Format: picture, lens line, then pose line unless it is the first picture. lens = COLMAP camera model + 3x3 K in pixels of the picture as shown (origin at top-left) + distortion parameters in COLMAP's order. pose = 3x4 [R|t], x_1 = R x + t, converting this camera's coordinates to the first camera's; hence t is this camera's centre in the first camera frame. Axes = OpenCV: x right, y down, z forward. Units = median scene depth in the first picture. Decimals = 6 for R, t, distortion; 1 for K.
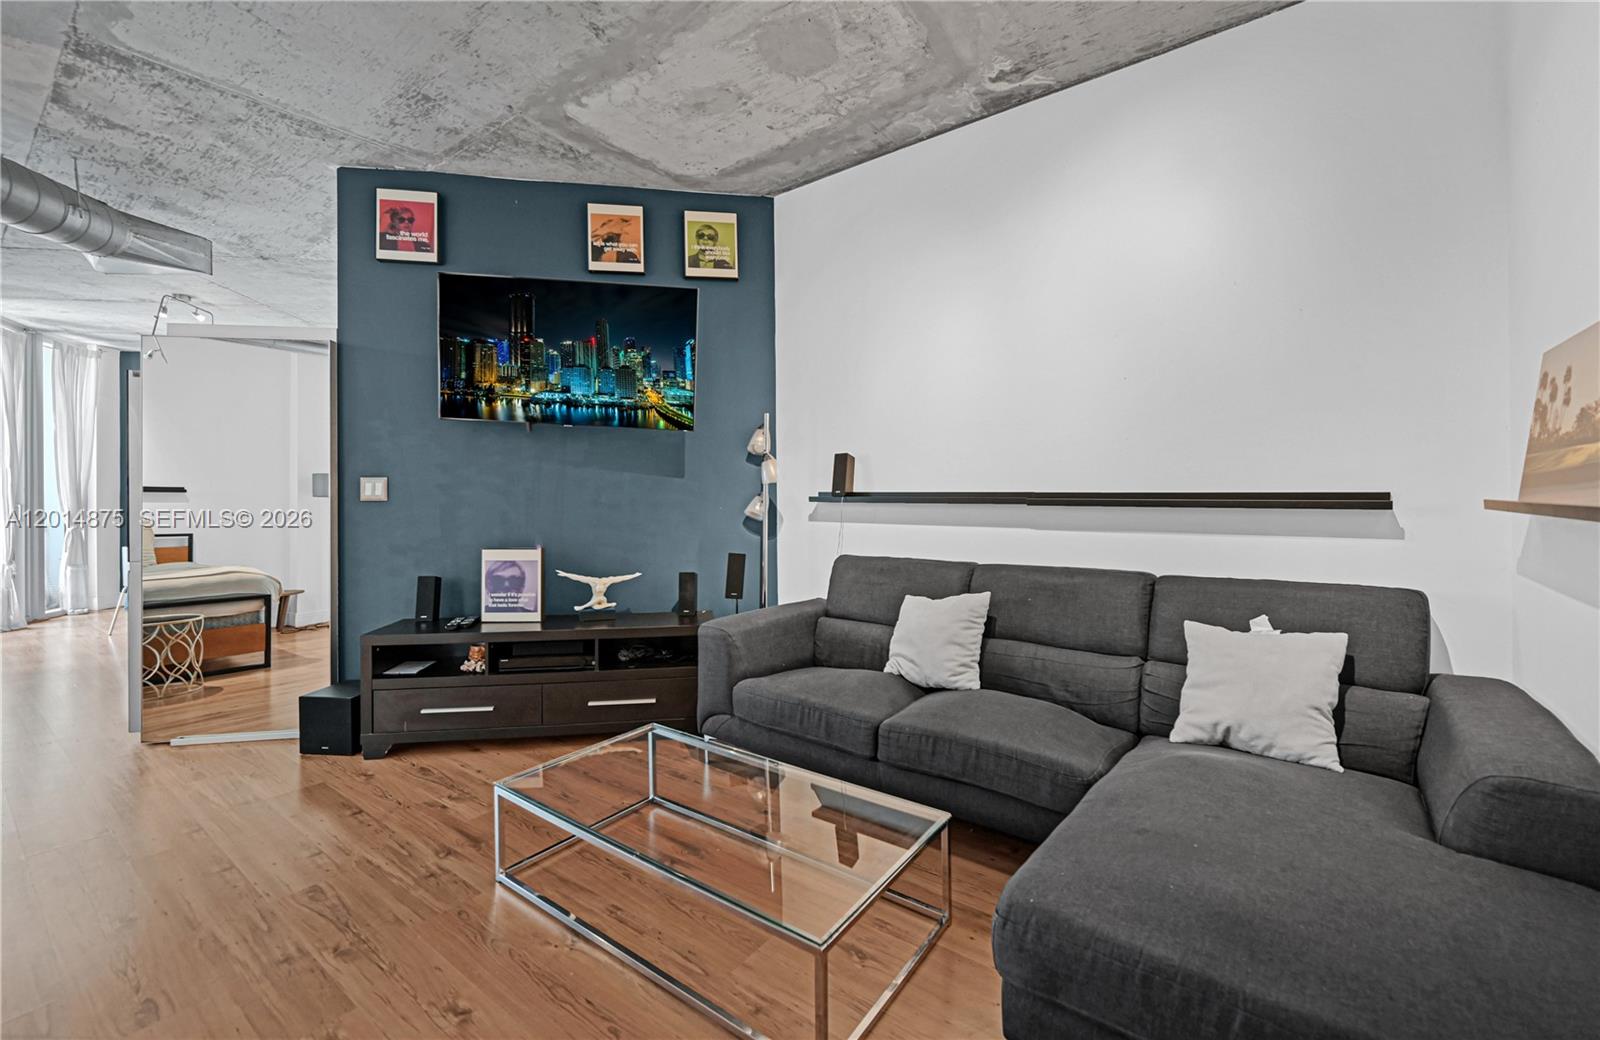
lens RADIAL K [[659.3, 0, 828.1], [0, 659.3, 494.9], [0, 0, 1]] dist [-0.000969, -0.000127]
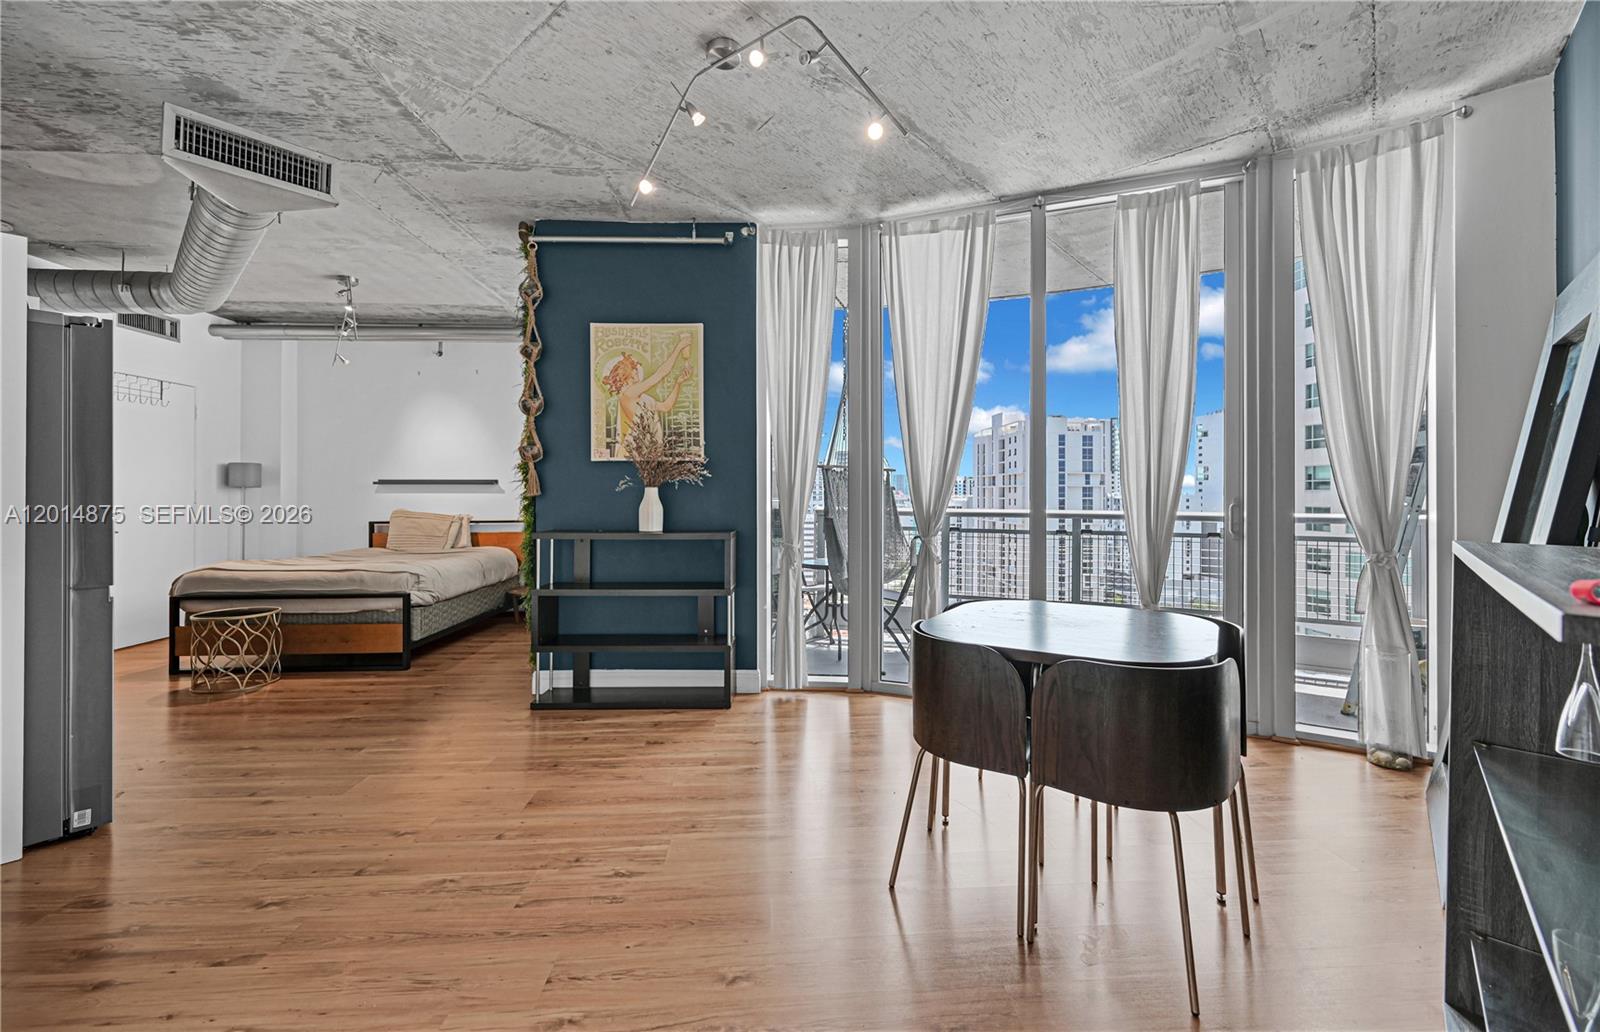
lens RADIAL K [[651.7, 0, 813.8], [0, 651.7, 493.5], [0, 0, 1]] dist [0.002550, 0.000110]
pose [[-0.772559, 0.006108, -0.634913, -1.227545], [0.007589, 0.999971, 0.000384, 0.006244], [0.634897, -0.004522, -0.772583, 2.288426]]
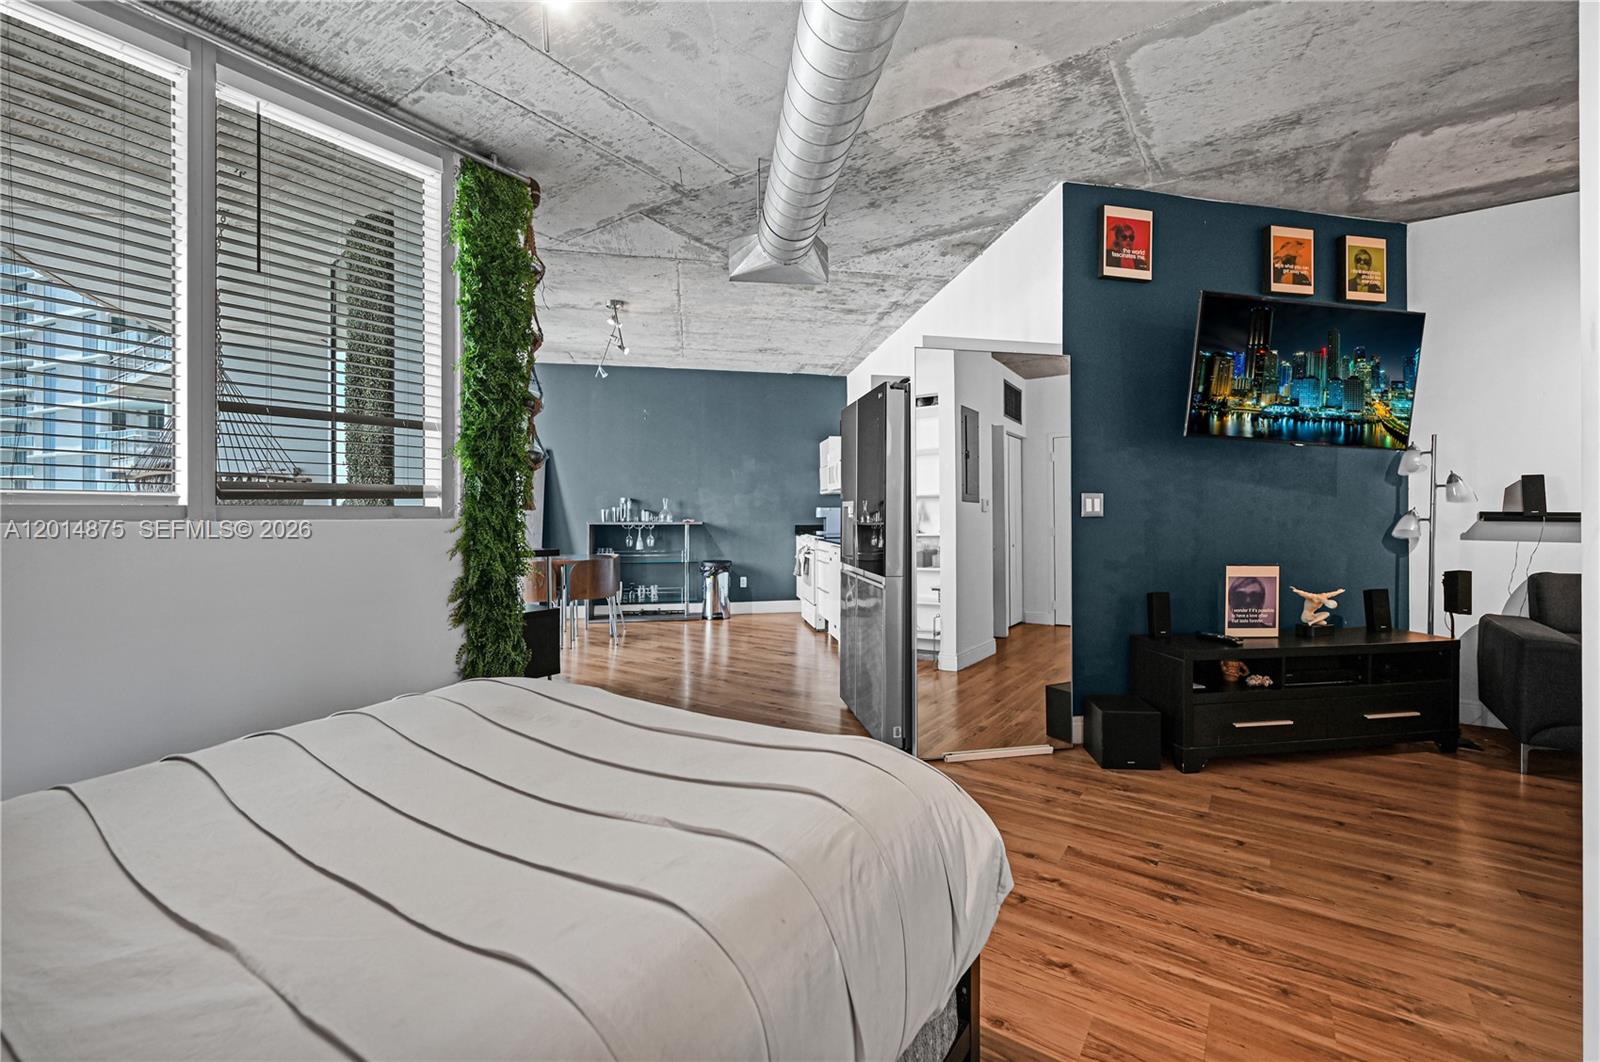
lens RADIAL K [[664.8, 0, 829.8], [0, 664.8, 515.2], [0, 0, 1]] dist [-0.000230, -0.000544]
pose [[0.998878, 0.008943, 0.046500, -1.171371], [-0.009152, 0.999949, 0.004302, 0.006154], [-0.046459, -0.004722, 0.998909, 0.007433]]
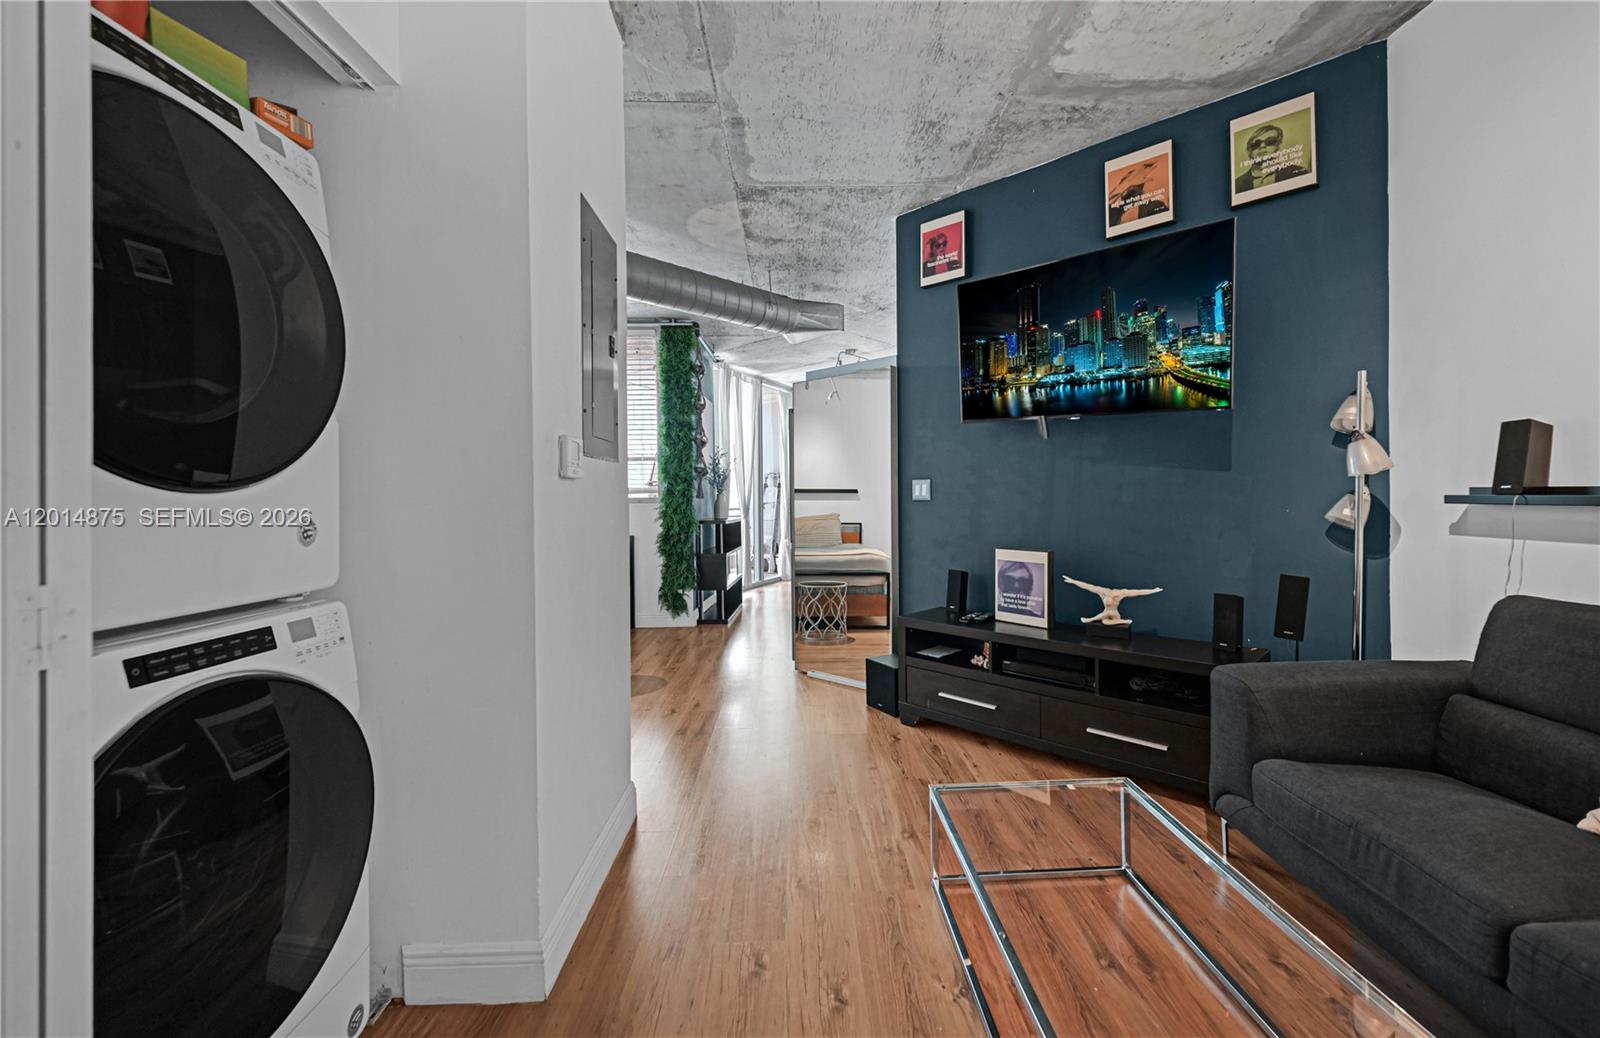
lens RADIAL K [[656.0, 0, 813.2], [0, 656.0, 504.6], [0, 0, 1]] dist [-0.002208, -0.000225]
pose [[0.607076, 0.007659, -0.794607, 0.105159], [0.007839, 0.999847, 0.015626, -0.002719], [0.794605, -0.015715, 0.606923, 0.164074]]
